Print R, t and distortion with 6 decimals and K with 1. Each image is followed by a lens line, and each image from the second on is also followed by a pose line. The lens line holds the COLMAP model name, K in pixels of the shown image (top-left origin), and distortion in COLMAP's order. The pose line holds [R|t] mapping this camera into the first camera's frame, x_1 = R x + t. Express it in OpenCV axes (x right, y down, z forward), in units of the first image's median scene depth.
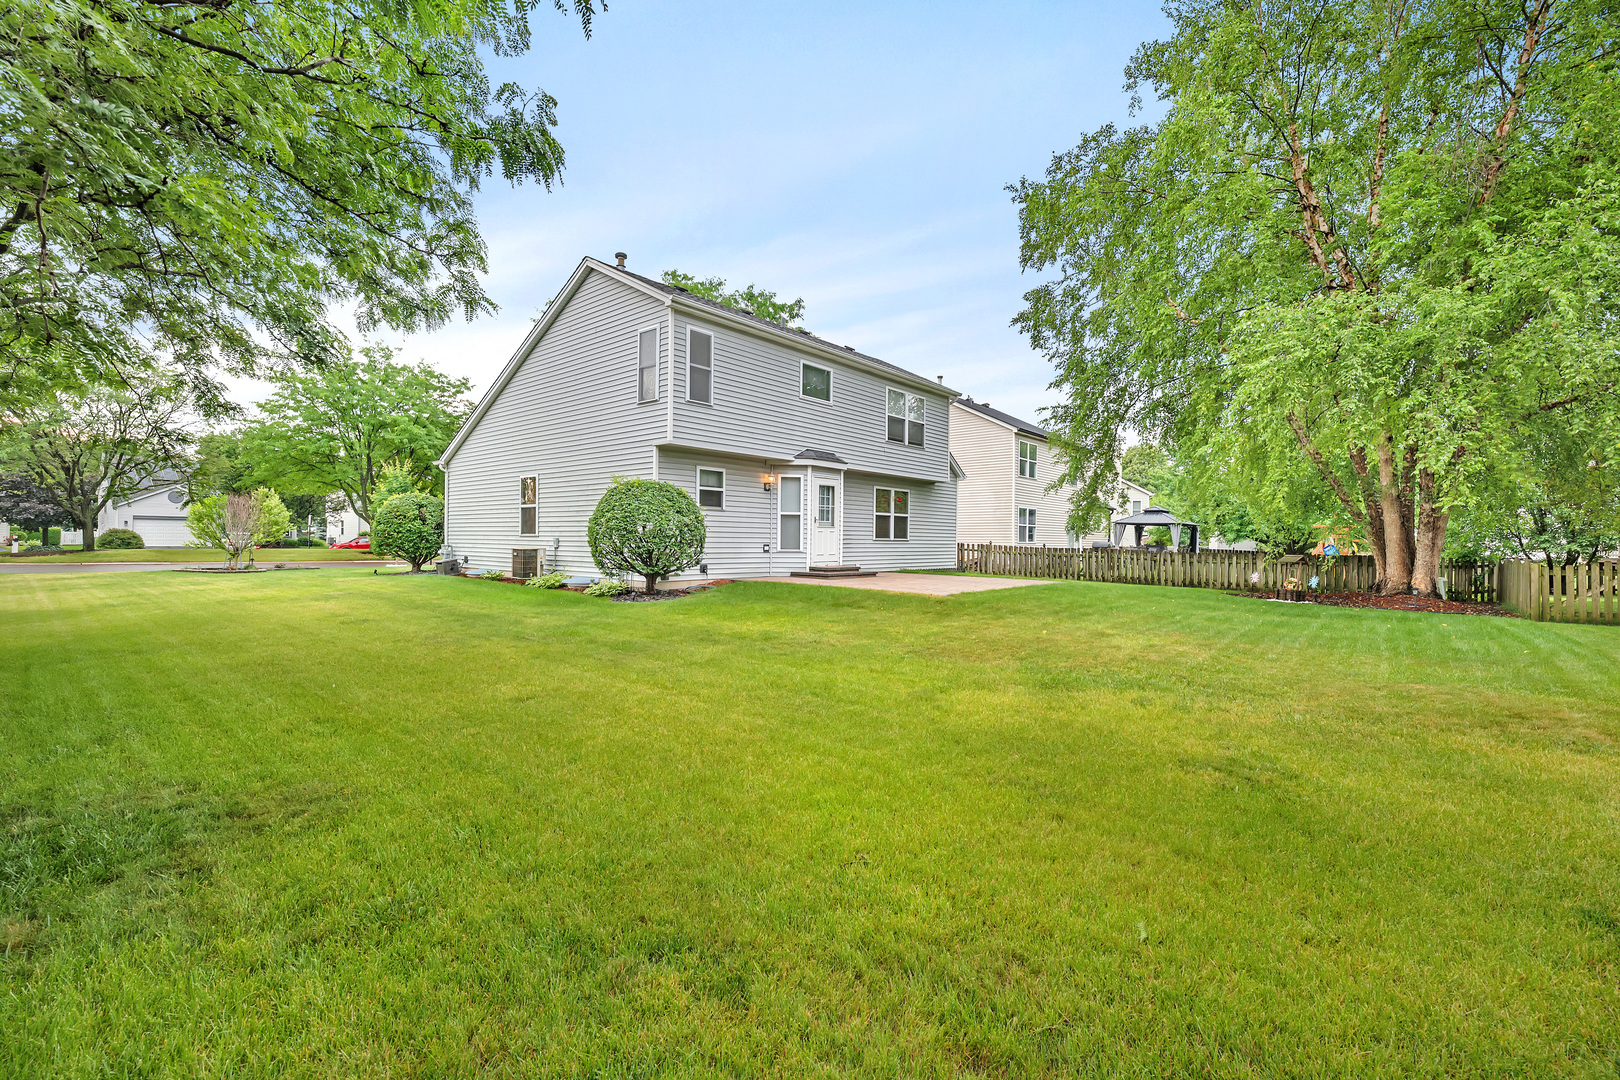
lens RADIAL K [[682.1, 0, 810.0], [0, 682.1, 540.0], [0, 0, 1]] dist [-0.000822, -0.000012]
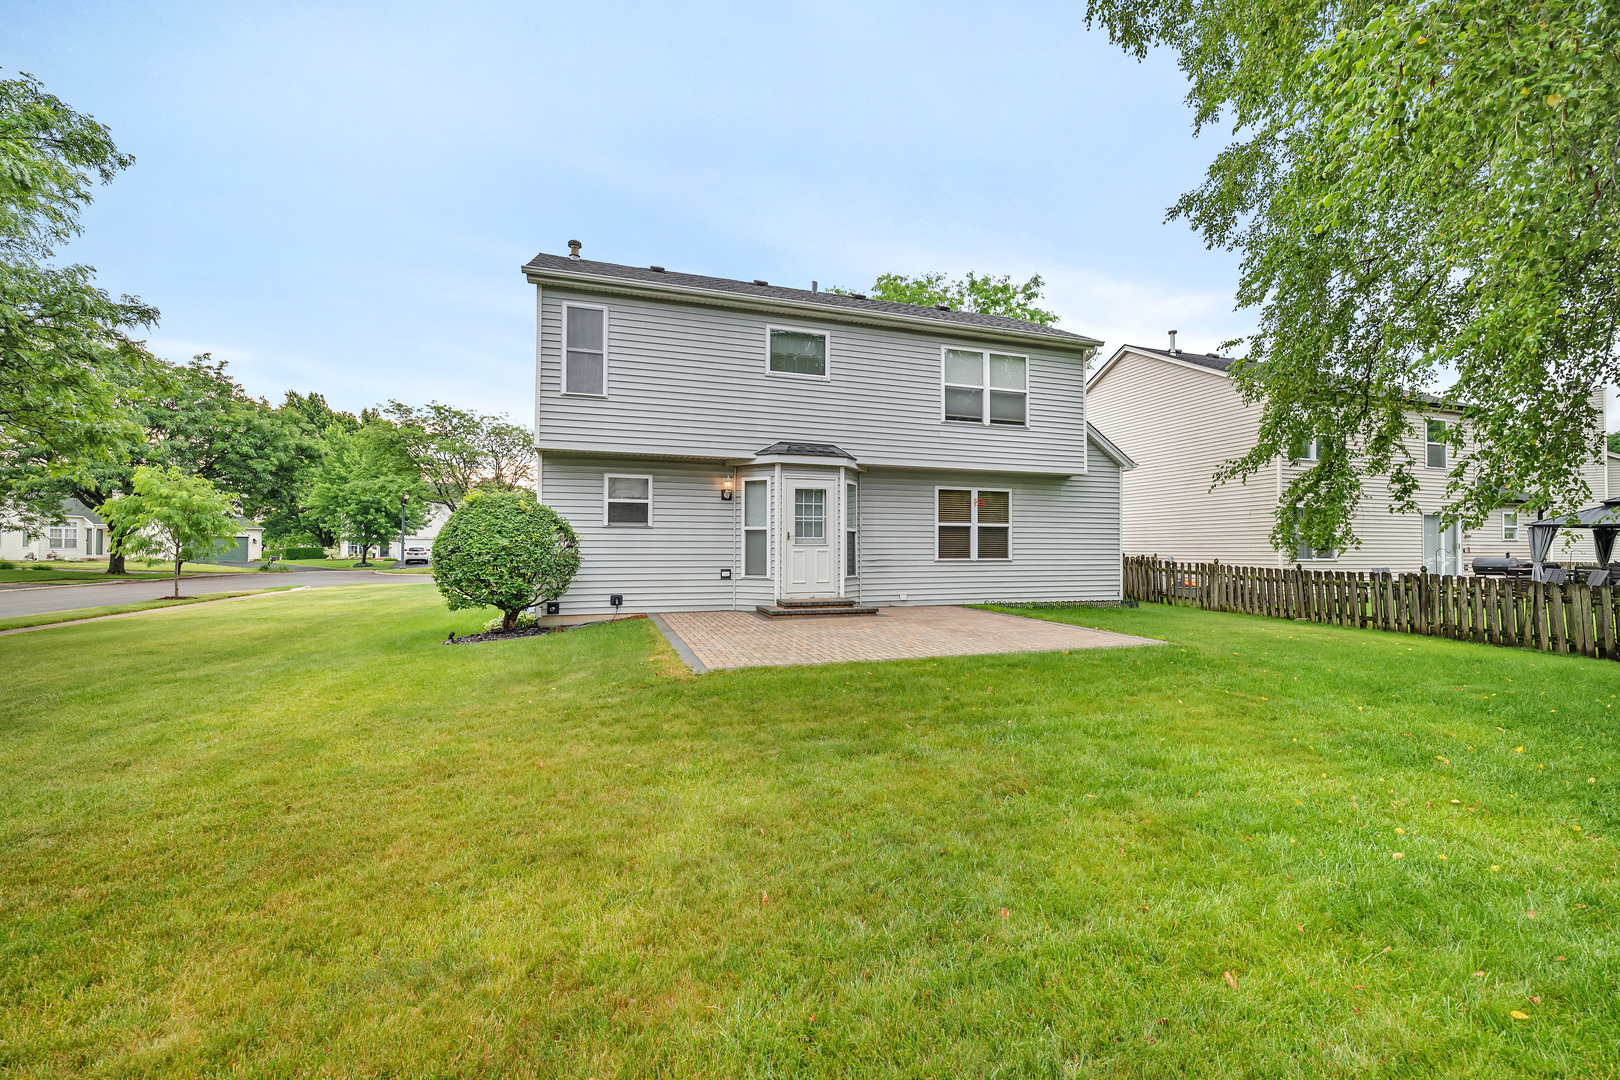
lens RADIAL K [[651.6, 0, 809.6], [0, 651.6, 535.4], [0, 0, 1]] dist [0.001061, 0.000106]
pose [[0.864718, -0.019424, -0.501882, 0.319166], [0.006462, 0.999599, -0.027553, -0.008766], [0.502216, 0.020582, 0.864497, 0.333488]]
